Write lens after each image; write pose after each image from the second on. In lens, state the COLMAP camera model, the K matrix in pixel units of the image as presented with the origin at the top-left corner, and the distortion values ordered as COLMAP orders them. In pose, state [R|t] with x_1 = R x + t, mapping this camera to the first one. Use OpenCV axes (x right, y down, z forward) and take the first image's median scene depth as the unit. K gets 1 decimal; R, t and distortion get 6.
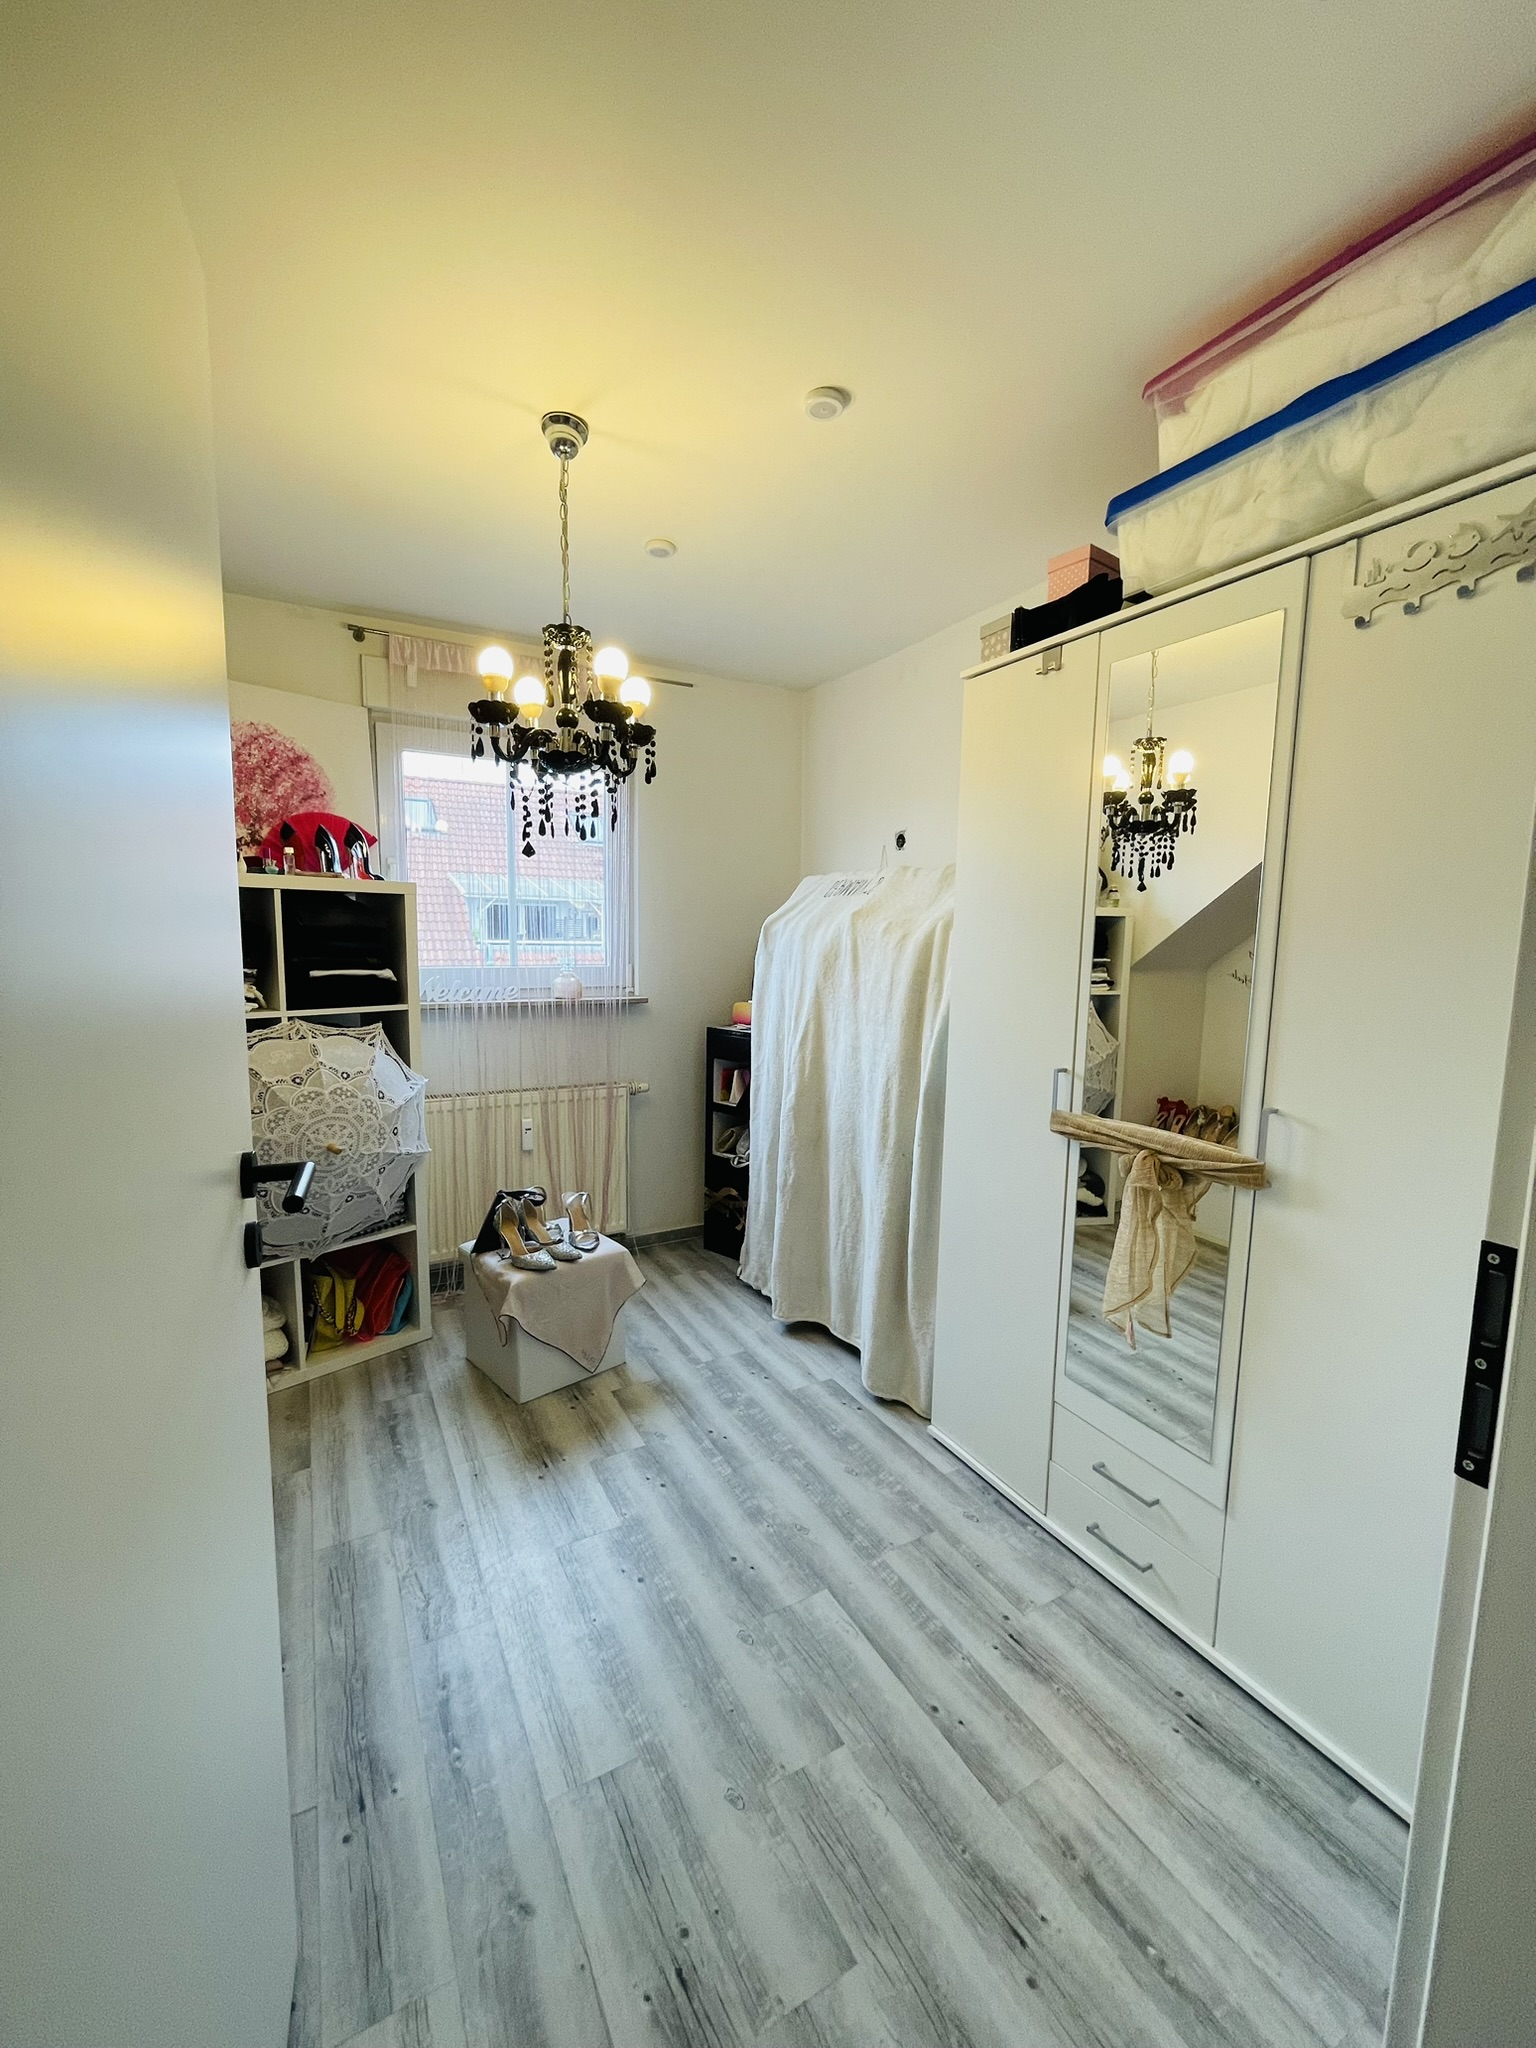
lens RADIAL K [[829.1, 0, 774.3], [0, 829.1, 1028.8], [0, 0, 1]] dist [-0.003021, 0.000117]
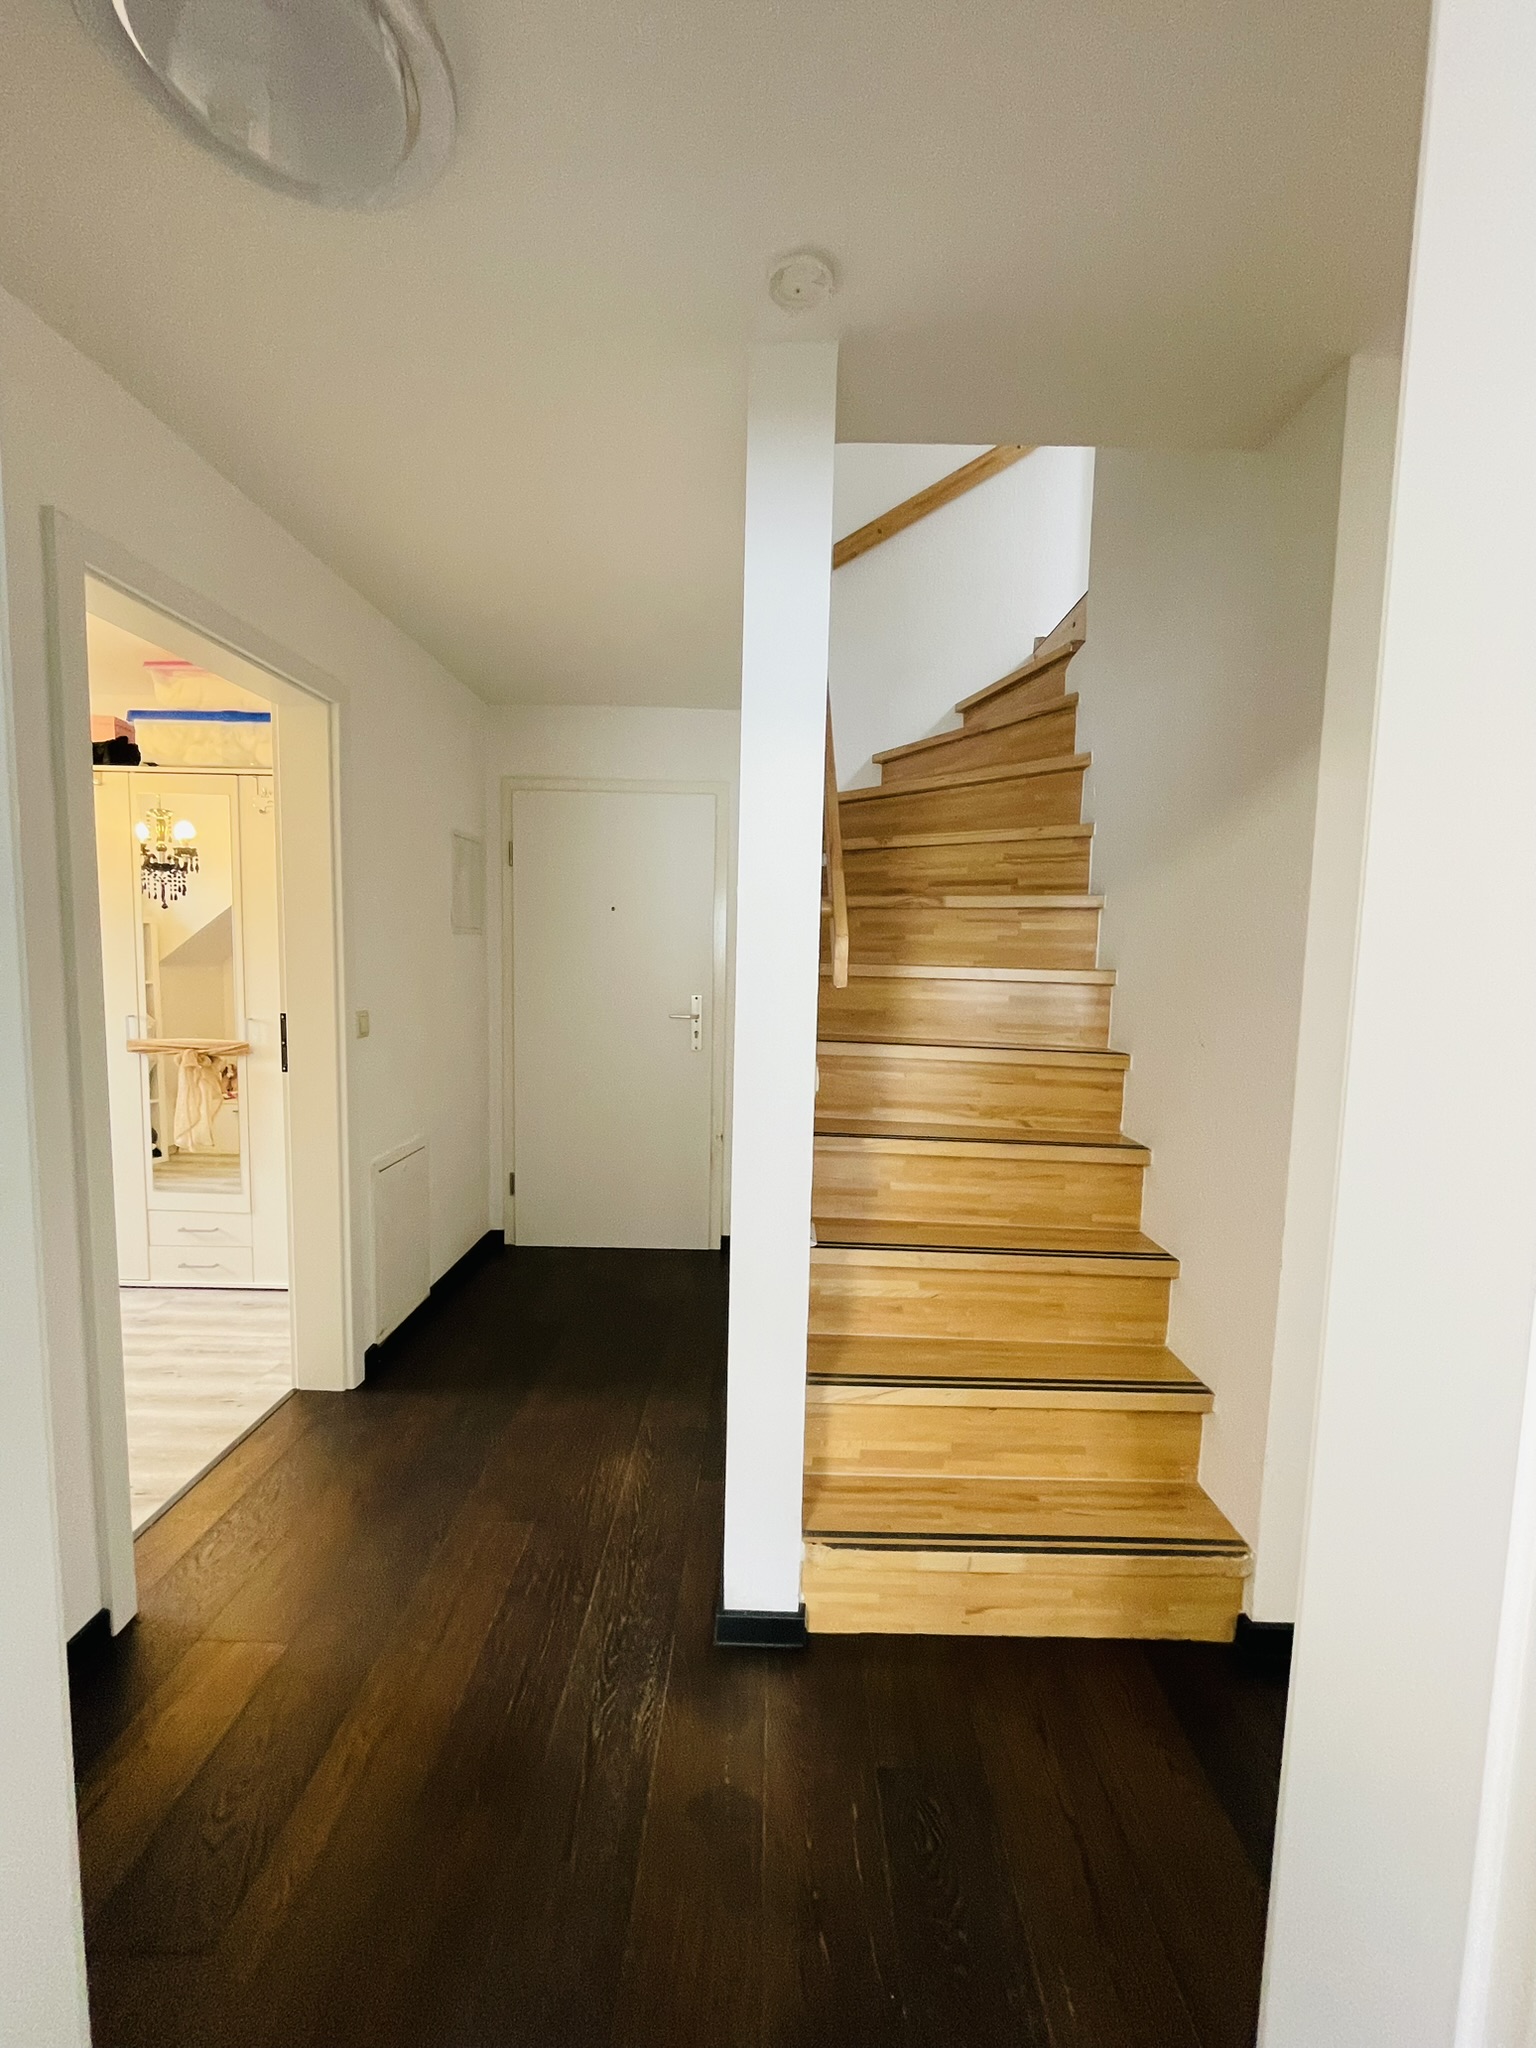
lens RADIAL K [[829.1, 0, 778.0], [0, 829.1, 1027.7], [0, 0, 1]] dist [-0.003021, 0.000117]
pose [[0.490033, -0.082535, 0.867788, -0.351511], [0.085268, 0.995272, 0.046510, 0.076786], [-0.867524, 0.051203, 0.494753, -0.735470]]
